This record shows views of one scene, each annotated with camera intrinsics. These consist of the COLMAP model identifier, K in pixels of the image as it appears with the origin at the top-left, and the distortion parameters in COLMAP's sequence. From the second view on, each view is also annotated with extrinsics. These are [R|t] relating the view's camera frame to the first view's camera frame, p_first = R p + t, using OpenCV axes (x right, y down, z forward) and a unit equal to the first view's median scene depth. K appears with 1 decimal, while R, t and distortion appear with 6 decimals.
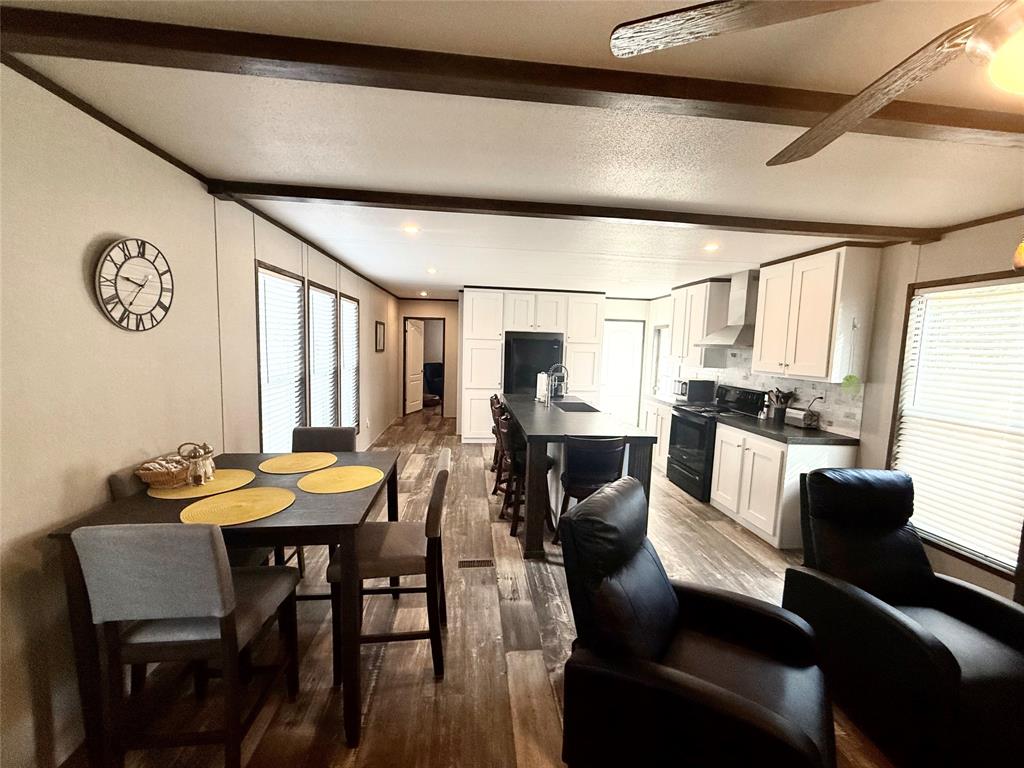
lens RADIAL K [[406.7, 0, 510.5], [0, 406.7, 384.0], [0, 0, 1]] dist [-0.003871, 0.000245]
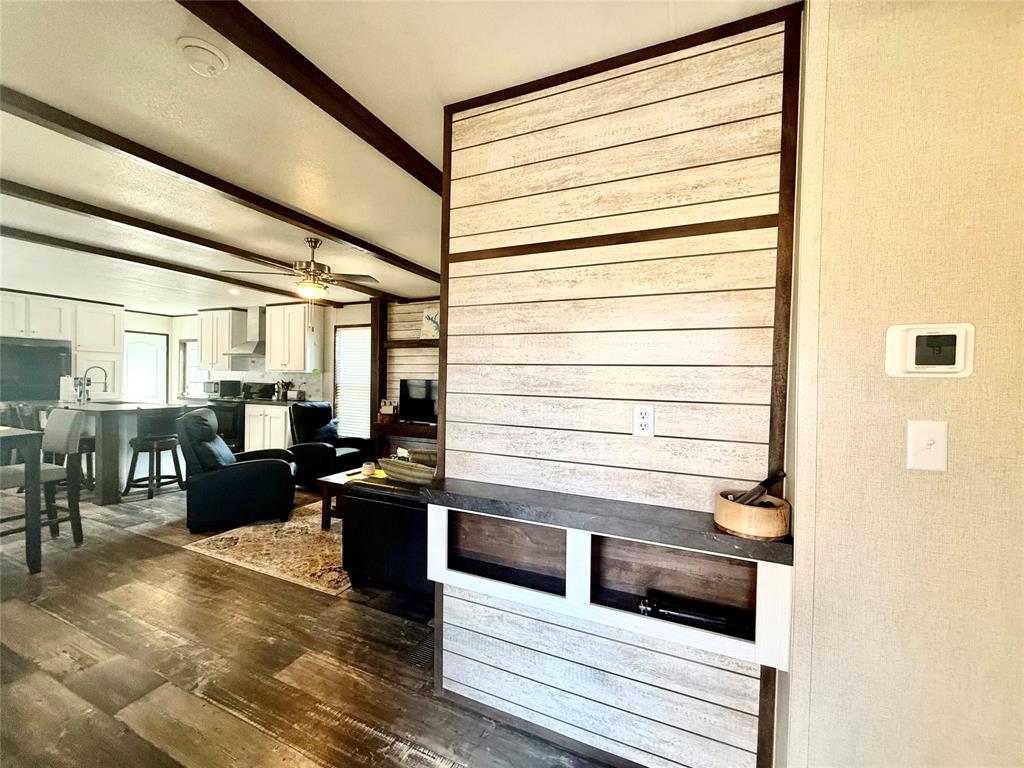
lens RADIAL K [[406.7, 0, 510.5], [0, 406.7, 385.9], [0, 0, 1]] dist [-0.003871, 0.000245]
pose [[0.482901, -0.035716, 0.874946, -0.294953], [0.081011, 0.996705, -0.004025, 0.099011], [-0.871920, 0.072824, 0.484203, -0.526885]]
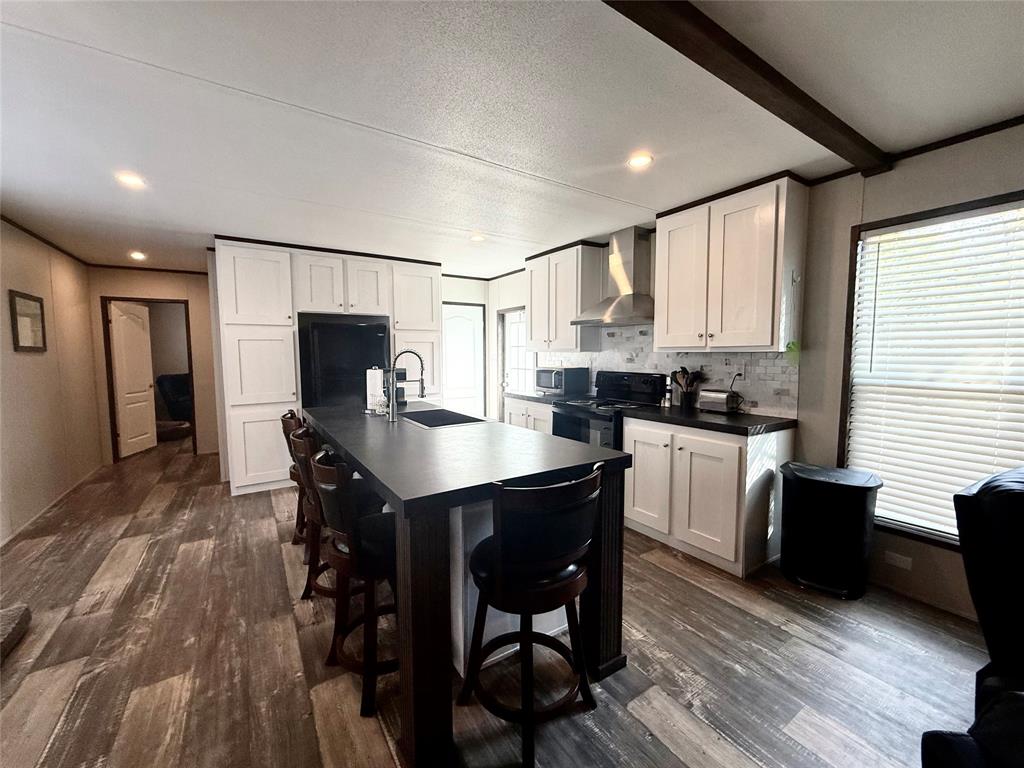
lens RADIAL K [[406.7, 0, 510.7], [0, 406.7, 385.7], [0, 0, 1]] dist [-0.003871, 0.000245]
pose [[0.885175, -0.071951, 0.459661, -0.025014], [0.076703, 0.997019, 0.008355, 0.010553], [-0.458892, 0.027862, 0.888055, 0.367365]]
